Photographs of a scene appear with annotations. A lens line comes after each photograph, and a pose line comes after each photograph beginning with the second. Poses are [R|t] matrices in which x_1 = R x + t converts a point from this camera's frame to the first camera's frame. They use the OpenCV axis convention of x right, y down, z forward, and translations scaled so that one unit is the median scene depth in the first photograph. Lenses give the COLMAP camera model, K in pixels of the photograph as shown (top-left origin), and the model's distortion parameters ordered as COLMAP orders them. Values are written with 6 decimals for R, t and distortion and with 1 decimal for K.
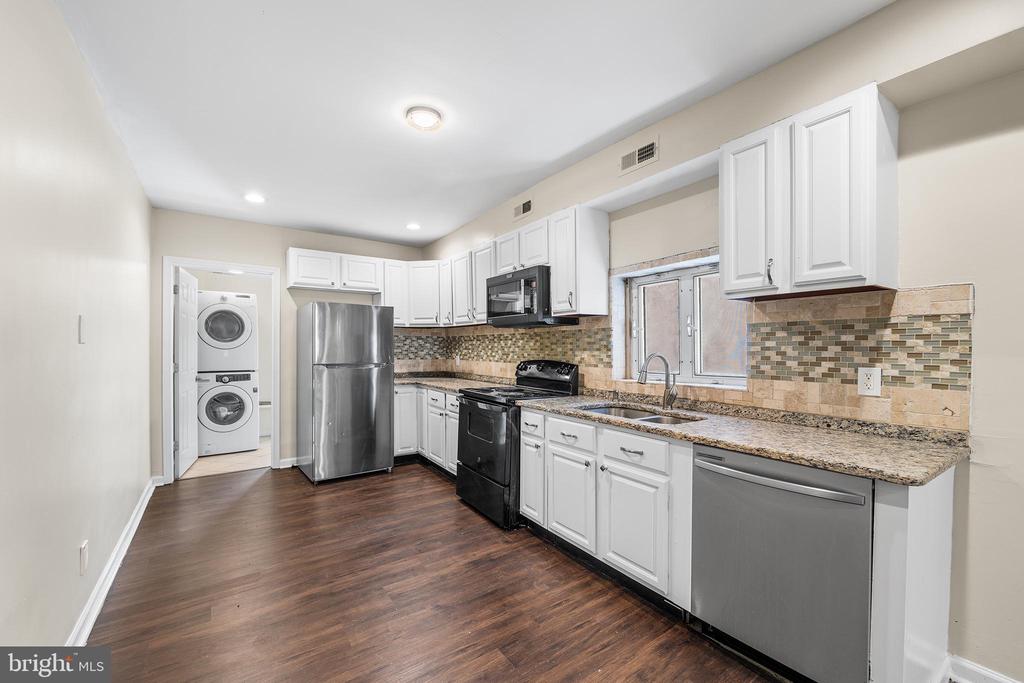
lens RADIAL K [[412.0, 0, 518.1], [0, 412.0, 354.3], [0, 0, 1]] dist [-0.001213, 0.000019]
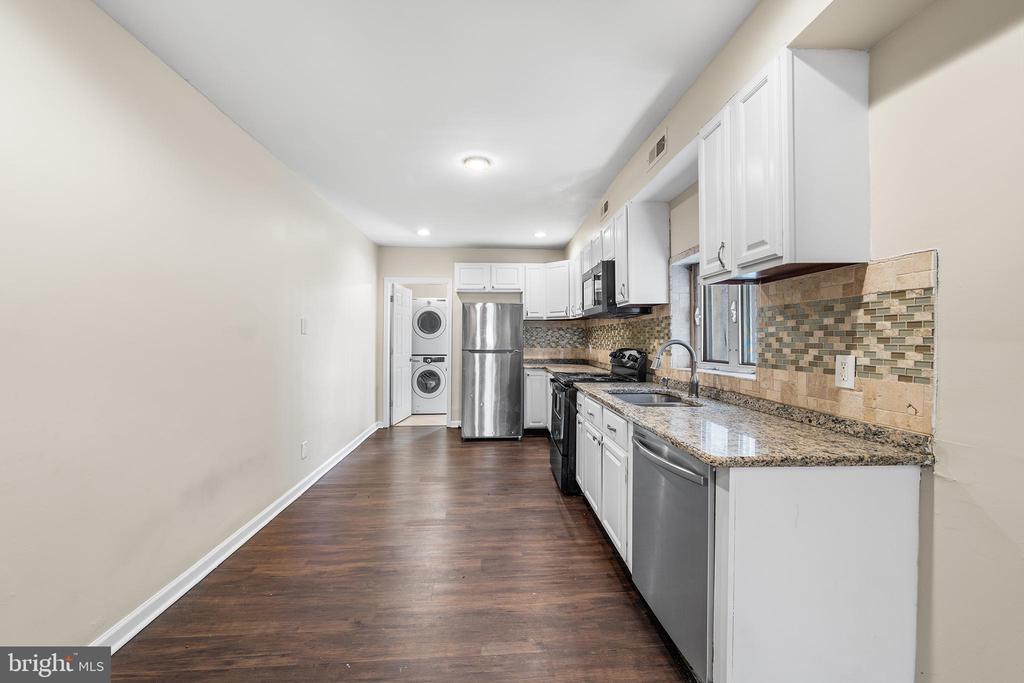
lens RADIAL K [[412.0, 0, 516.9], [0, 412.0, 342.5], [0, 0, 1]] dist [-0.001213, 0.000019]
pose [[0.852929, 0.003436, -0.522016, 0.521980], [-0.008234, 0.999942, -0.006871, 0.012551], [0.521962, 0.010159, 0.852908, -0.062671]]
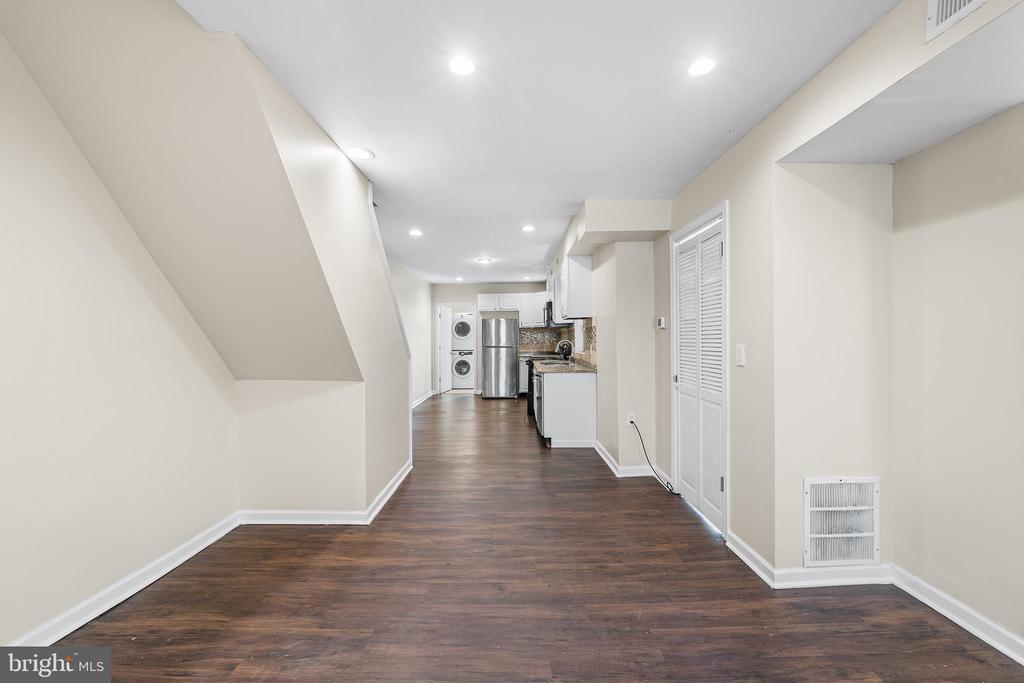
lens RADIAL K [[412.0, 0, 512.4], [0, 412.0, 340.7], [0, 0, 1]] dist [-0.001213, 0.000019]
pose [[0.806696, -0.006301, -0.590933, 1.483535], [0.001587, 0.999963, -0.008496, 0.020138], [0.590964, 0.005915, 0.806676, -1.114678]]
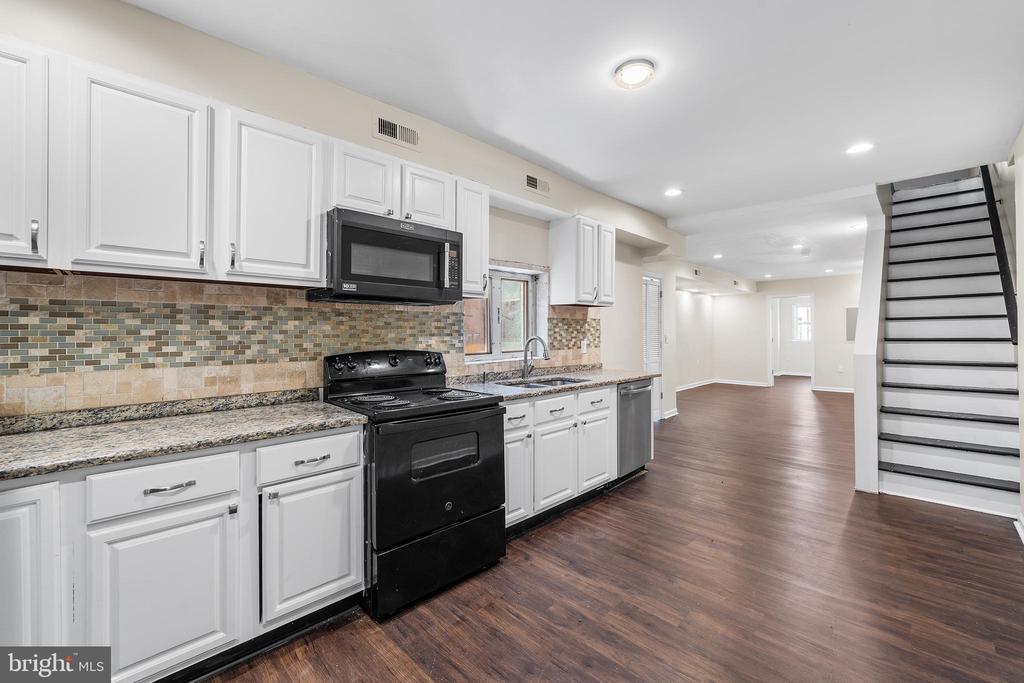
lens RADIAL K [[412.0, 0, 509.3], [0, 412.0, 329.2], [0, 0, 1]] dist [-0.001213, 0.000019]
pose [[-0.145531, 0.001563, 0.989352, -0.951297], [0.016563, 0.999862, 0.000856, -0.028544], [-0.989215, 0.016511, -0.145537, 1.254434]]
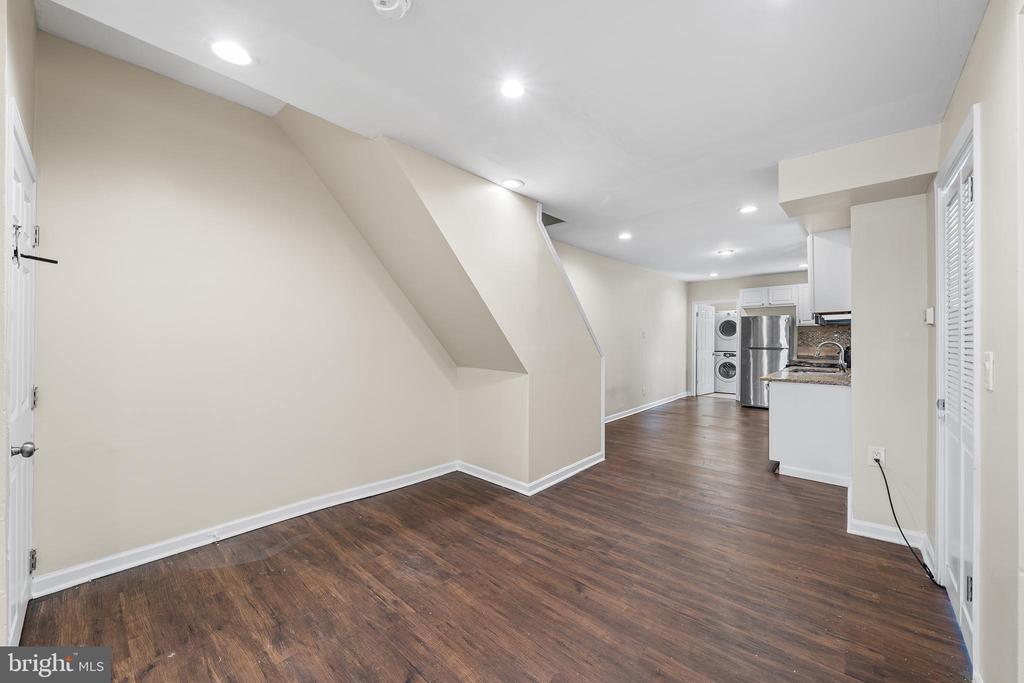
lens RADIAL K [[387.9, 0, 514.6], [0, 387.9, 338.5], [0, 0, 1]] dist [-0.002997, -0.000060]
pose [[0.215127, -0.004094, -0.976577, 1.701958], [-0.014270, 0.999871, -0.007335, 0.016405], [0.976482, 0.015514, 0.215041, -0.763166]]
